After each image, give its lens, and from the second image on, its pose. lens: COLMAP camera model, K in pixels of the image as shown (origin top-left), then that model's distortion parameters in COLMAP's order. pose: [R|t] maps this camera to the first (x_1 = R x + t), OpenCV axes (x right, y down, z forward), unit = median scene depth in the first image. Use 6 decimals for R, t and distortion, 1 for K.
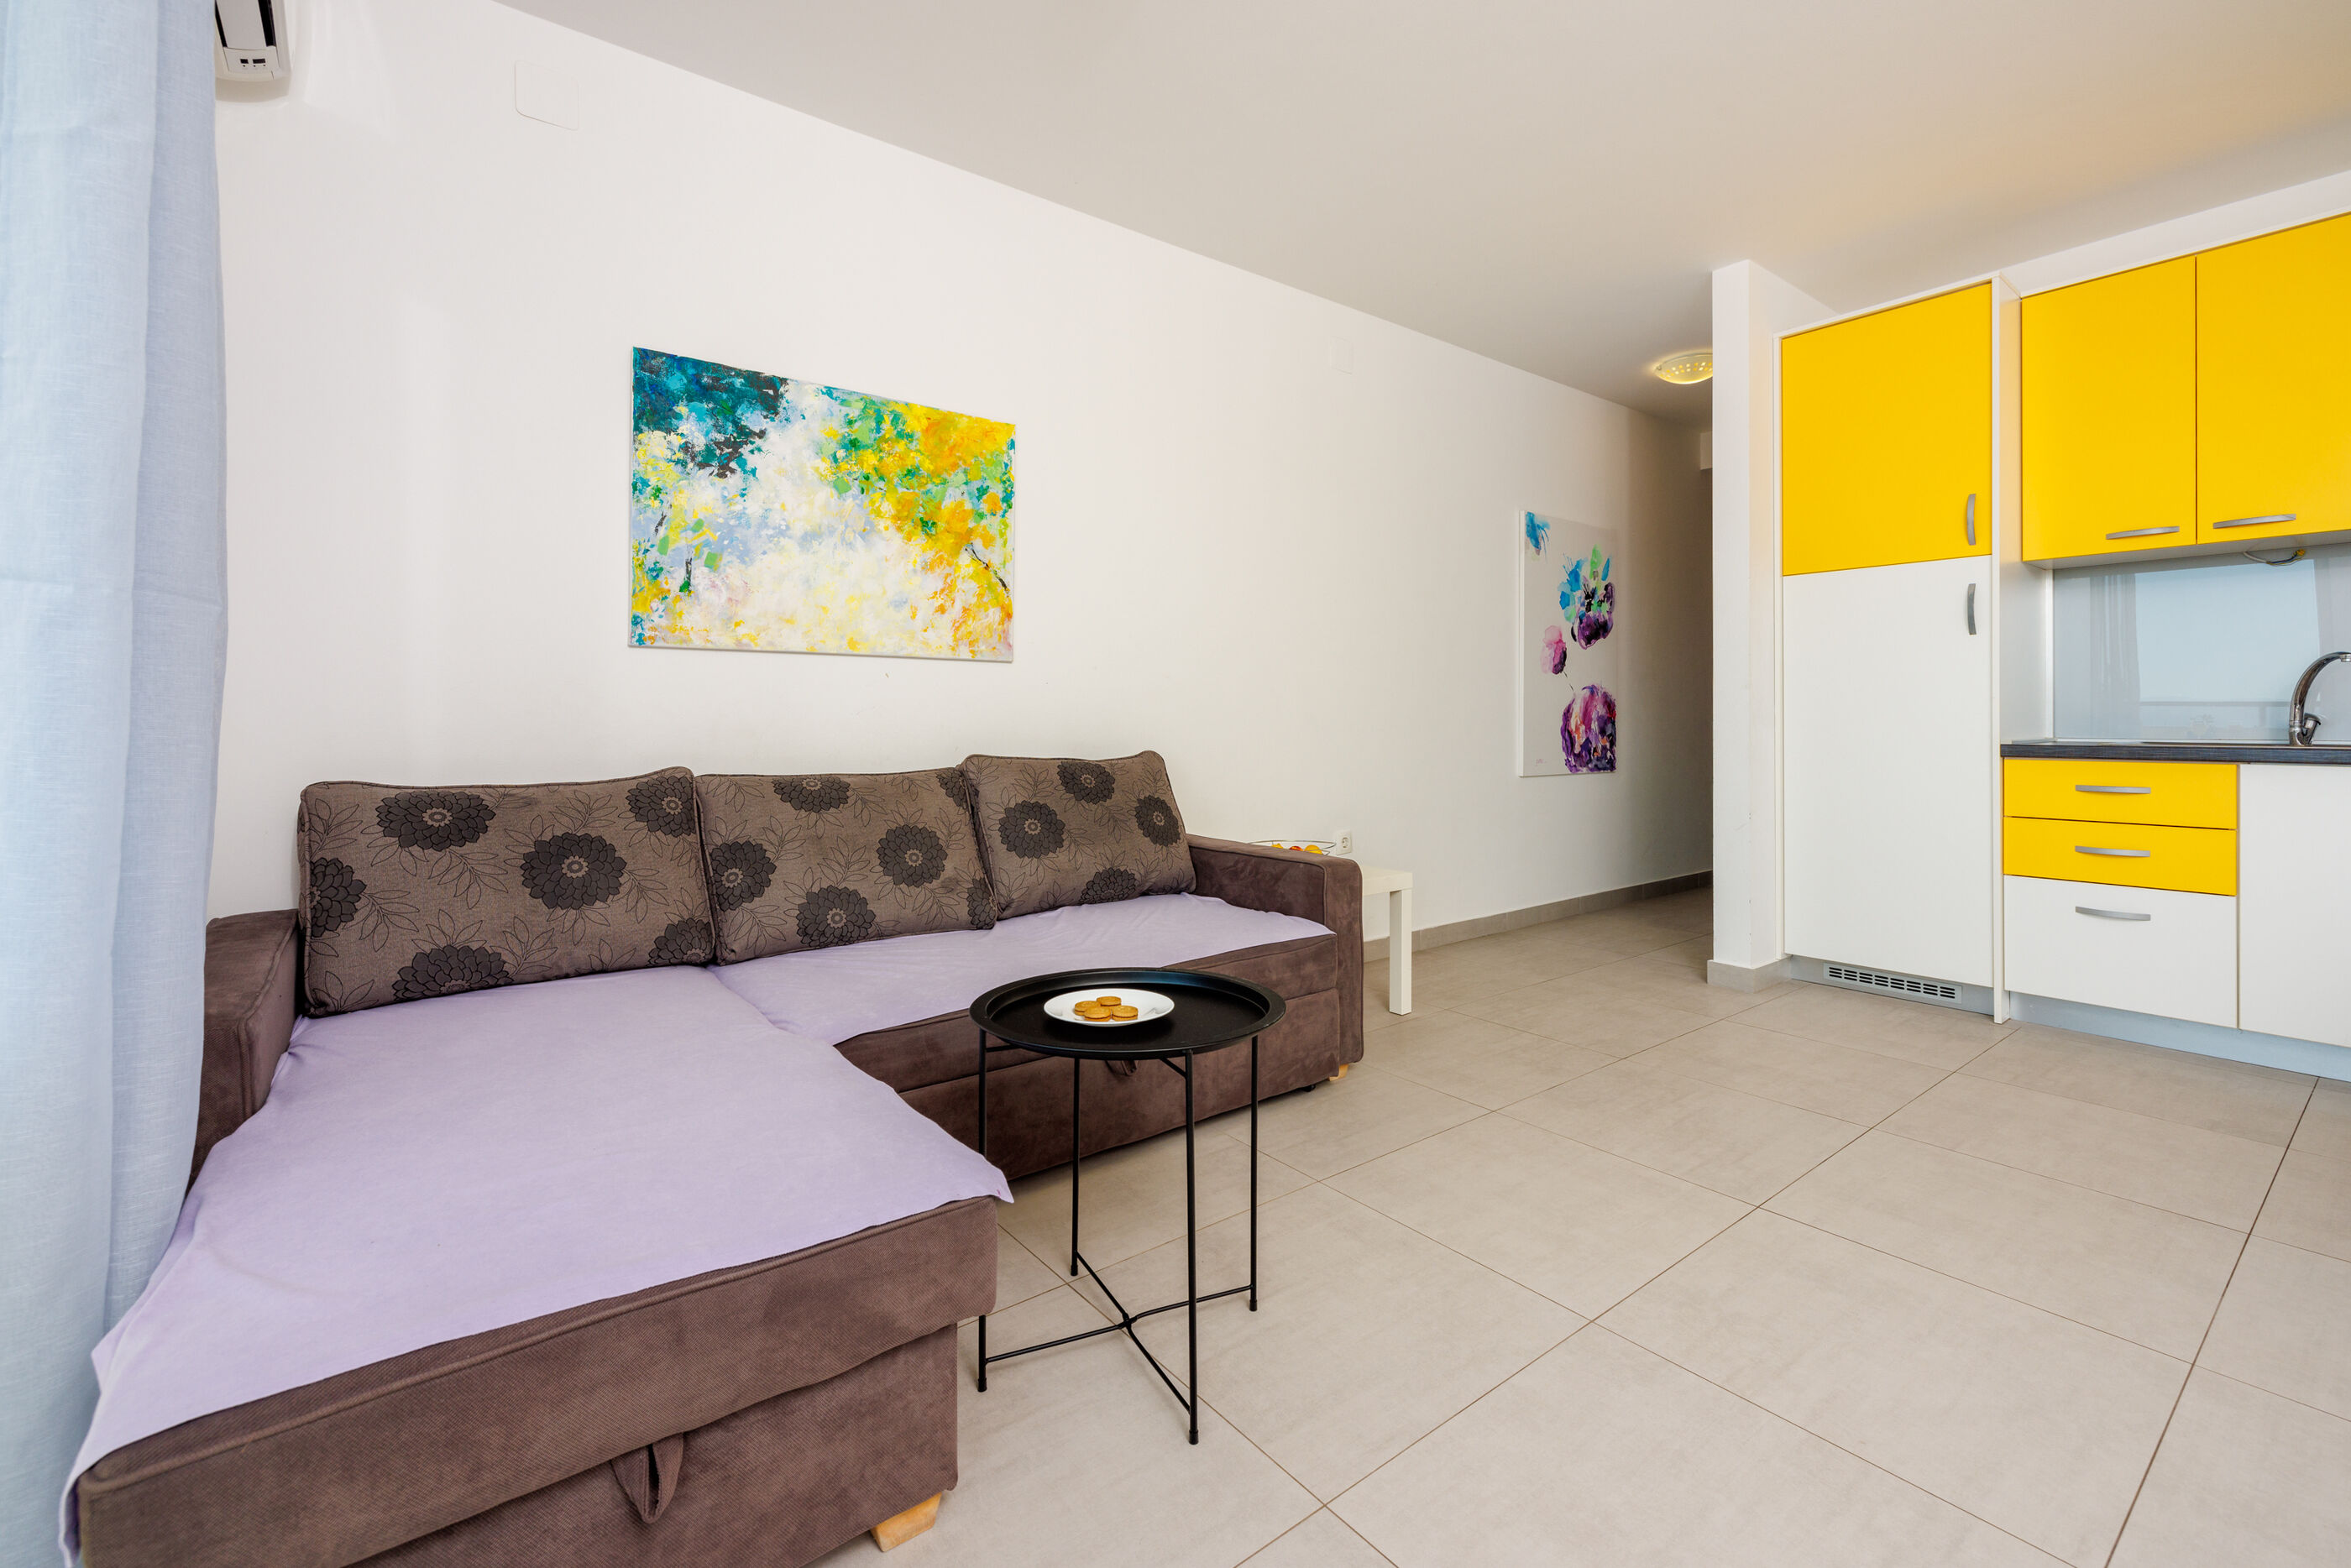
lens RADIAL K [[996.4, 0, 1183.2], [0, 996.4, 722.6], [0, 0, 1]] dist [-0.003263, 0.002314]
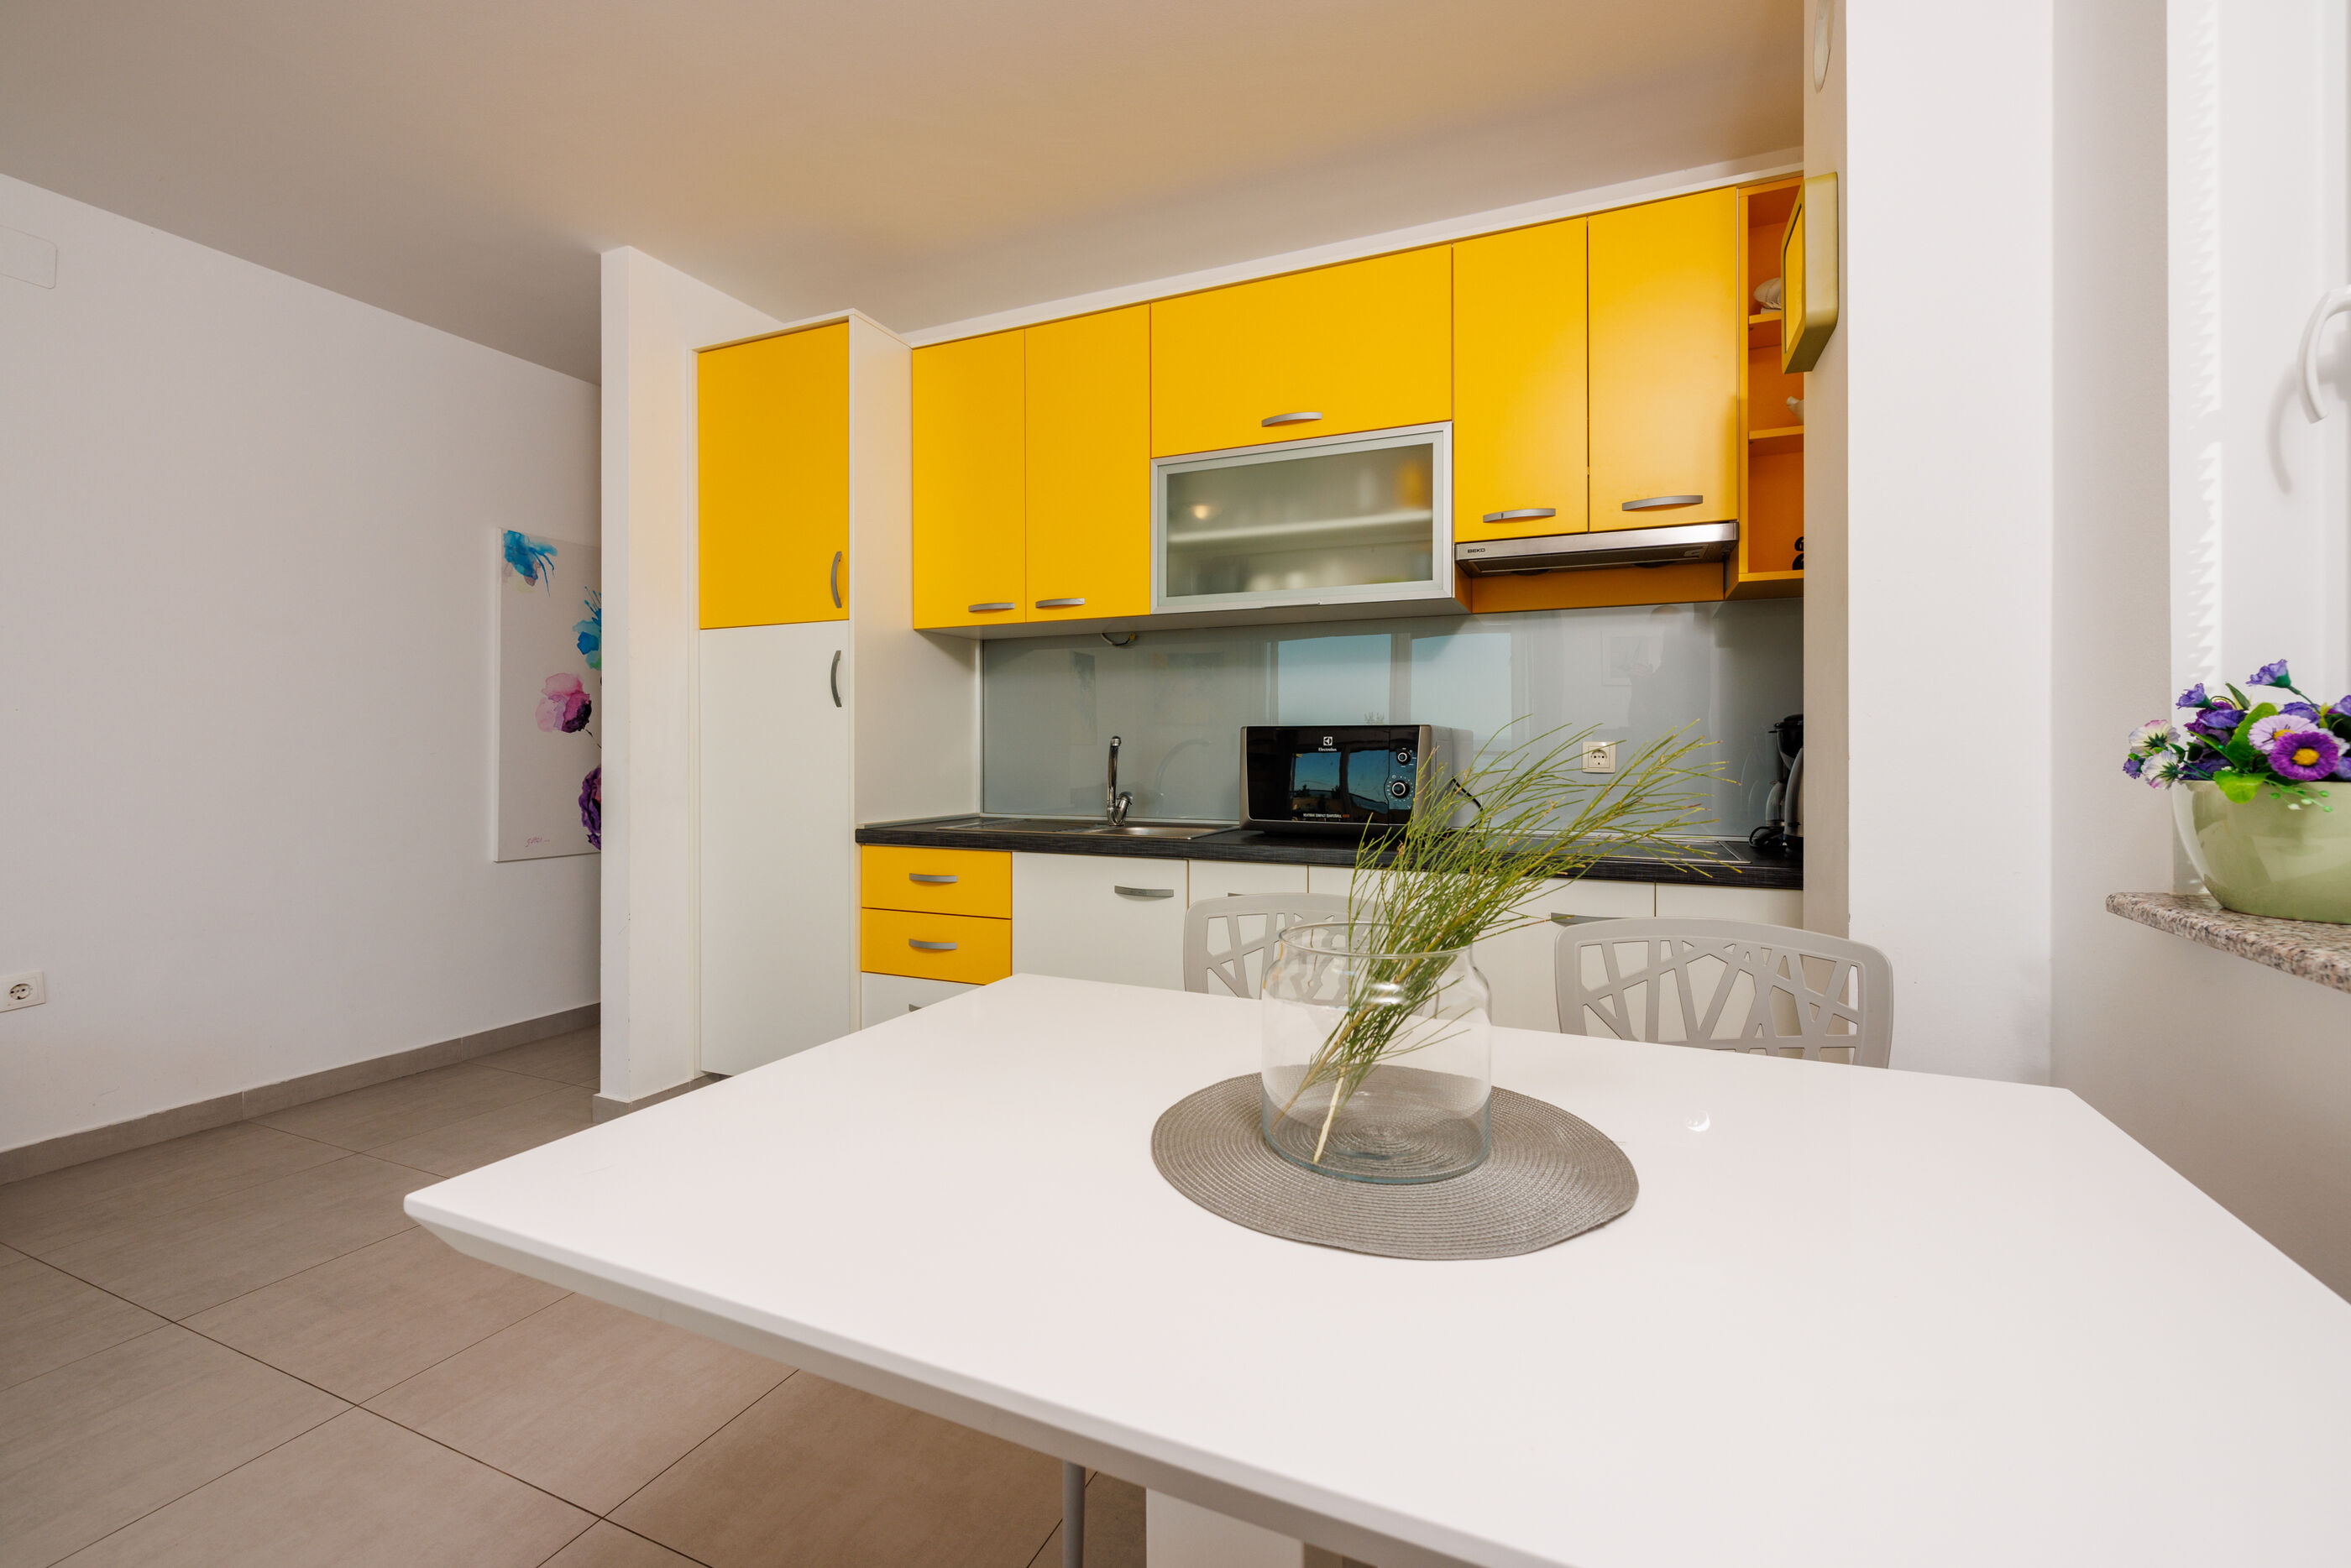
lens RADIAL K [[996.4, 0, 1182.5], [0, 996.4, 742.9], [0, 0, 1]] dist [-0.003263, 0.002314]
pose [[0.879860, 0.008759, 0.475153, 0.690615], [-0.001592, 0.999879, -0.015484, -0.045472], [-0.475231, 0.012868, 0.879767, 0.063304]]
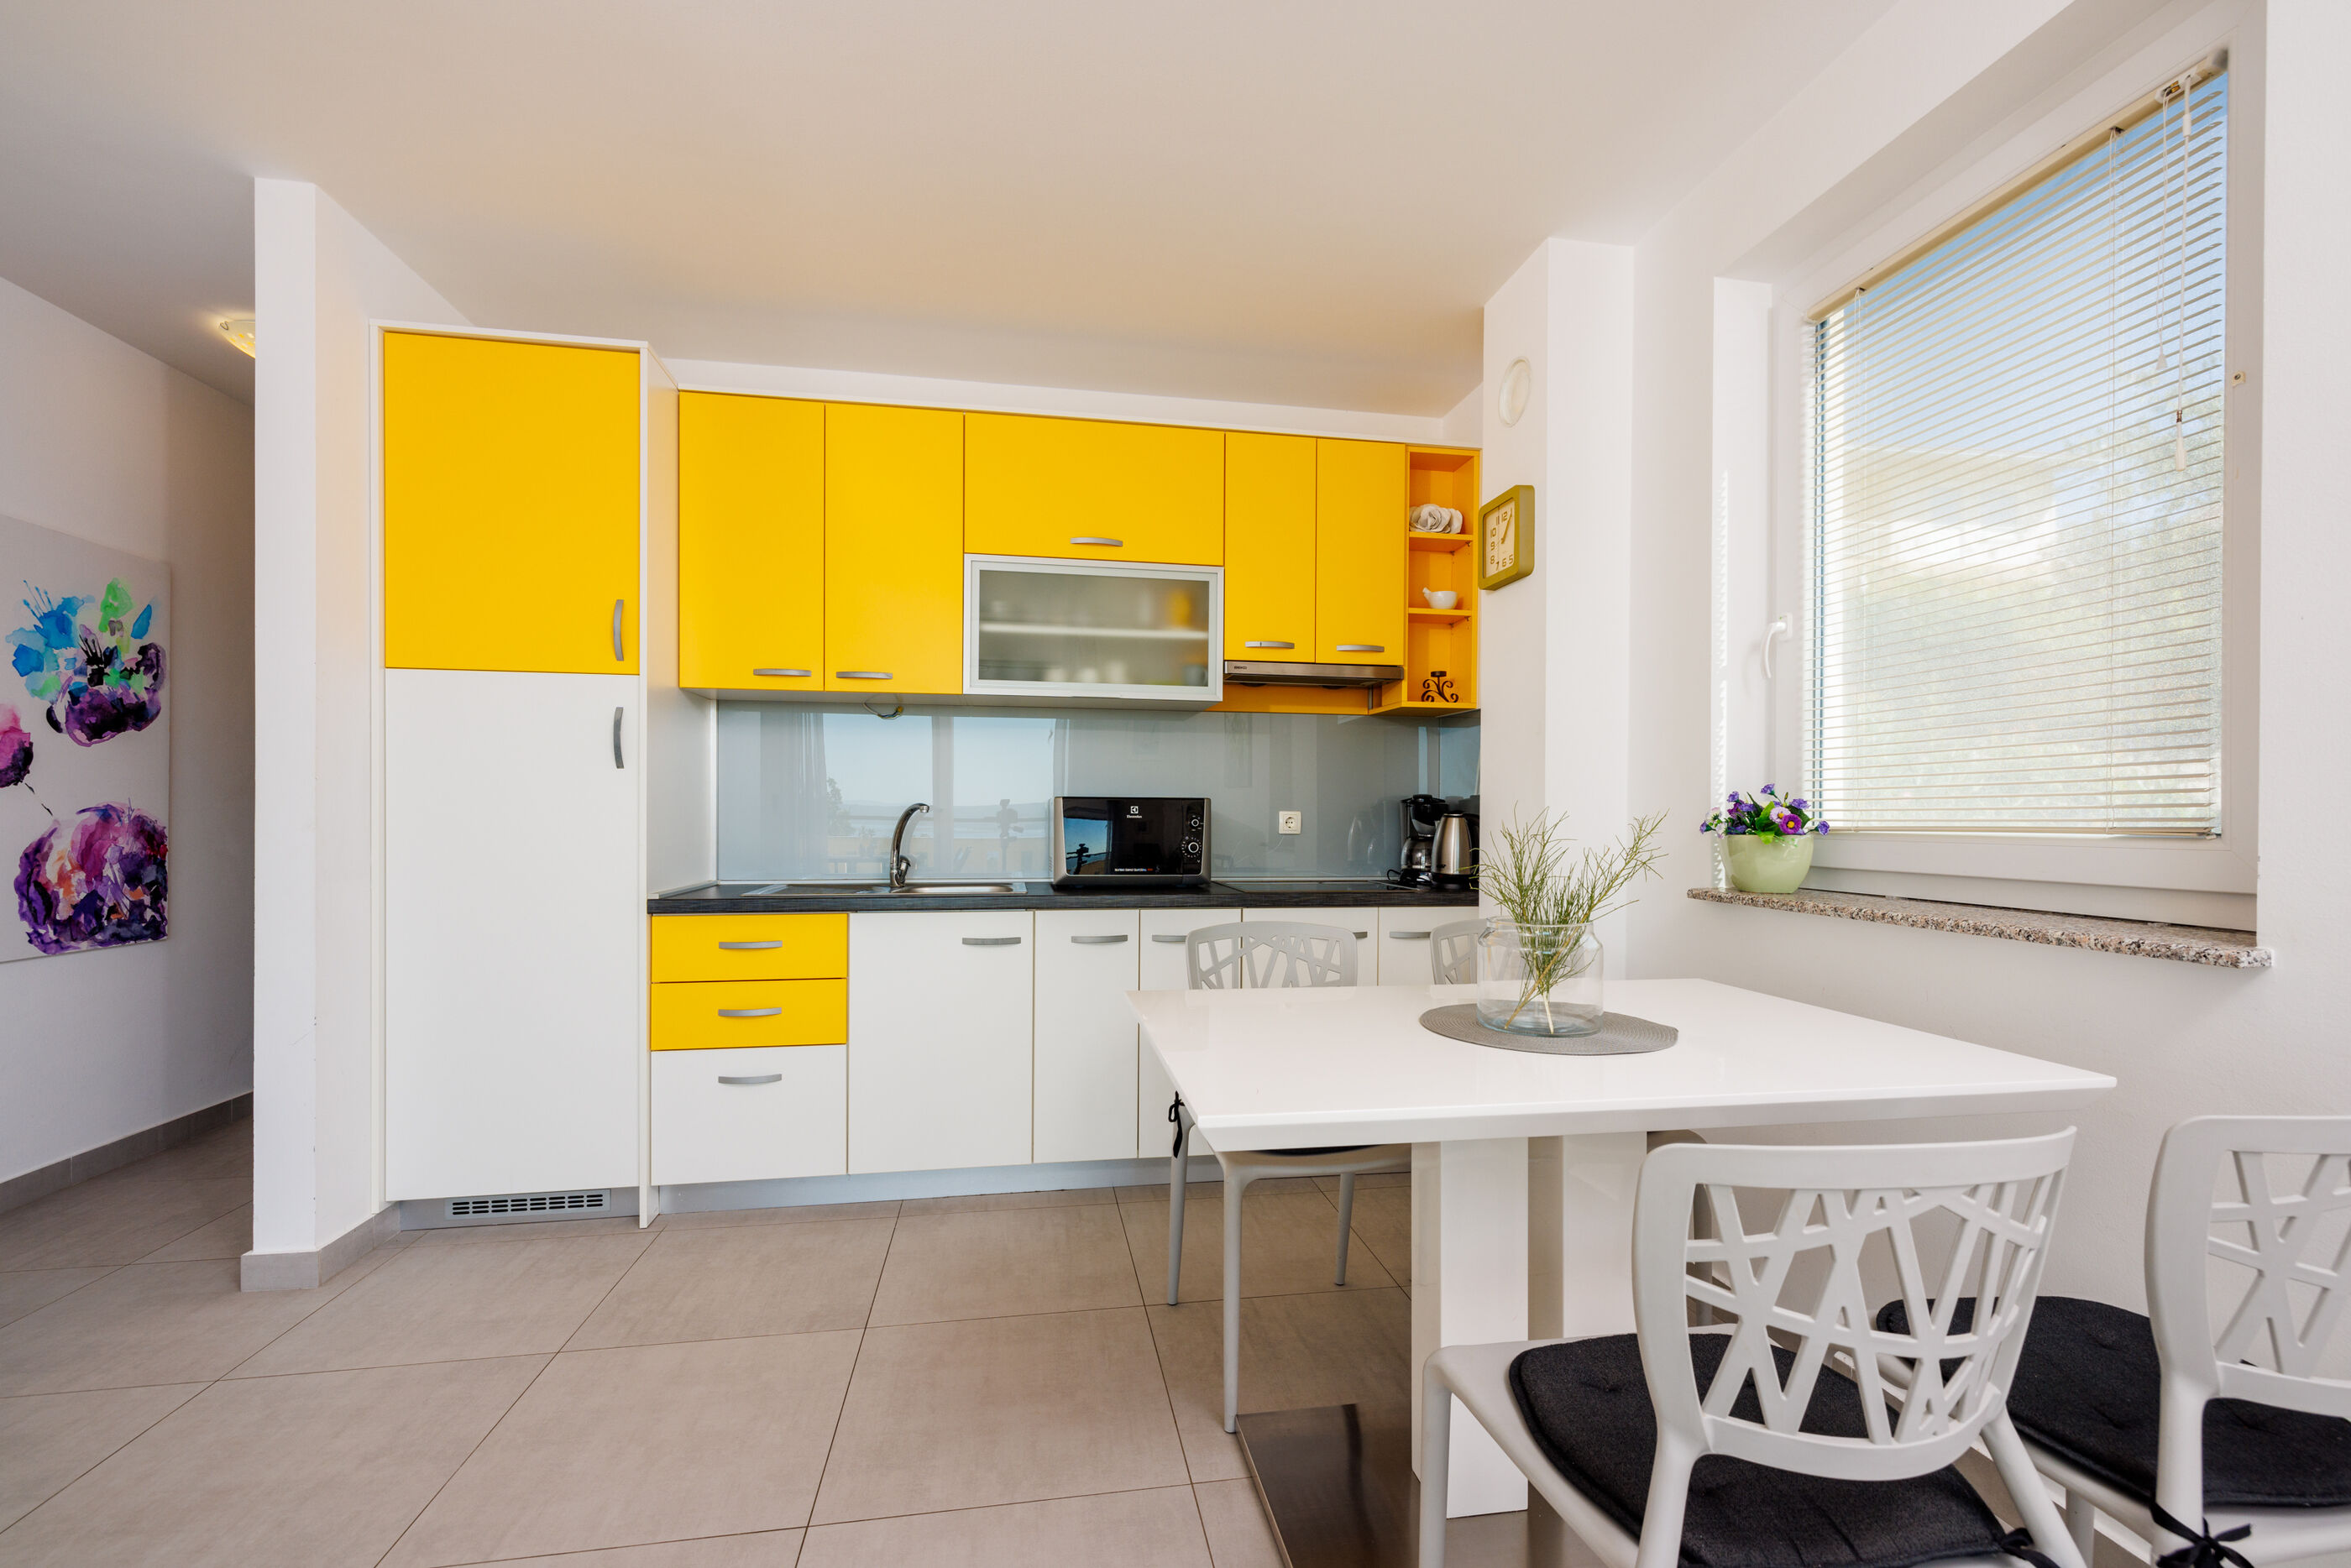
lens RADIAL K [[996.4, 0, 1185.0], [0, 996.4, 818.5], [0, 0, 1]] dist [-0.003263, 0.002314]
pose [[0.468762, 0.003395, 0.883318, 0.300986], [-0.001681, 0.999994, -0.002951, -0.048101], [-0.883323, -0.000101, 0.468765, 0.206336]]
